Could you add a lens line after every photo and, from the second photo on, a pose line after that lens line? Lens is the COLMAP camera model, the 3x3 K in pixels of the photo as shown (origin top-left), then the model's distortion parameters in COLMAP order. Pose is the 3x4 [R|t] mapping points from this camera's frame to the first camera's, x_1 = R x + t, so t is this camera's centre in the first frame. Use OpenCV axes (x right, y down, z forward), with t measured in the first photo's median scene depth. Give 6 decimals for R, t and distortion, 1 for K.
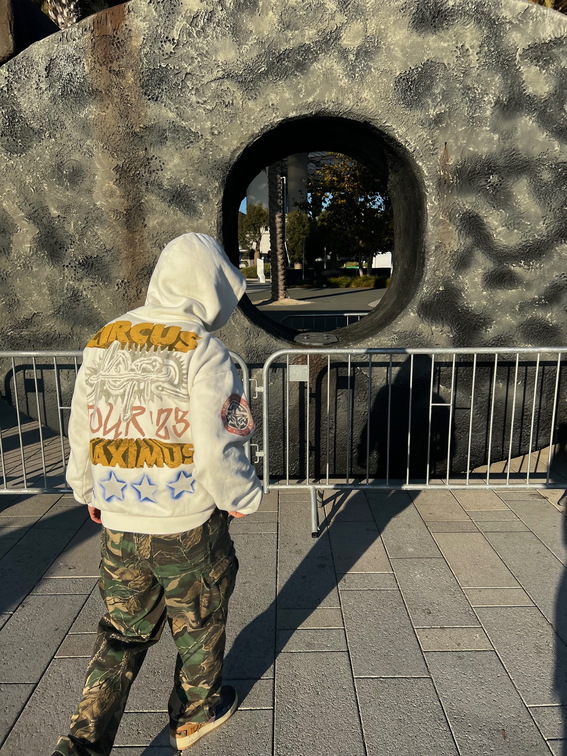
lens RADIAL K [[573.4, 0, 285.2], [0, 573.4, 374.1], [0, 0, 1]] dist [-0.001258, -0.008144]
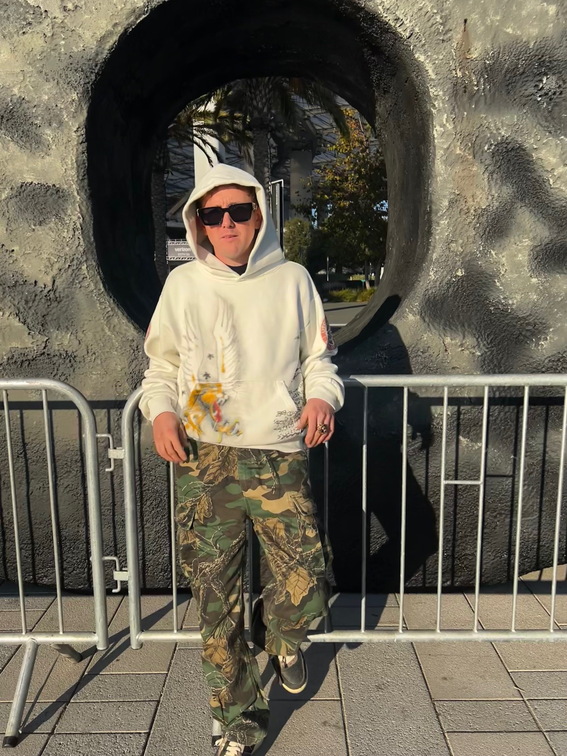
lens RADIAL K [[638.7, 0, 283.1], [0, 638.7, 380.0], [0, 0, 1]] dist [0.005566, -0.006275]
pose [[0.999973, -0.002955, -0.006798, 0.096680], [0.002733, 0.999470, -0.032453, -0.019280], [0.006891, 0.032434, 0.999450, 0.355021]]
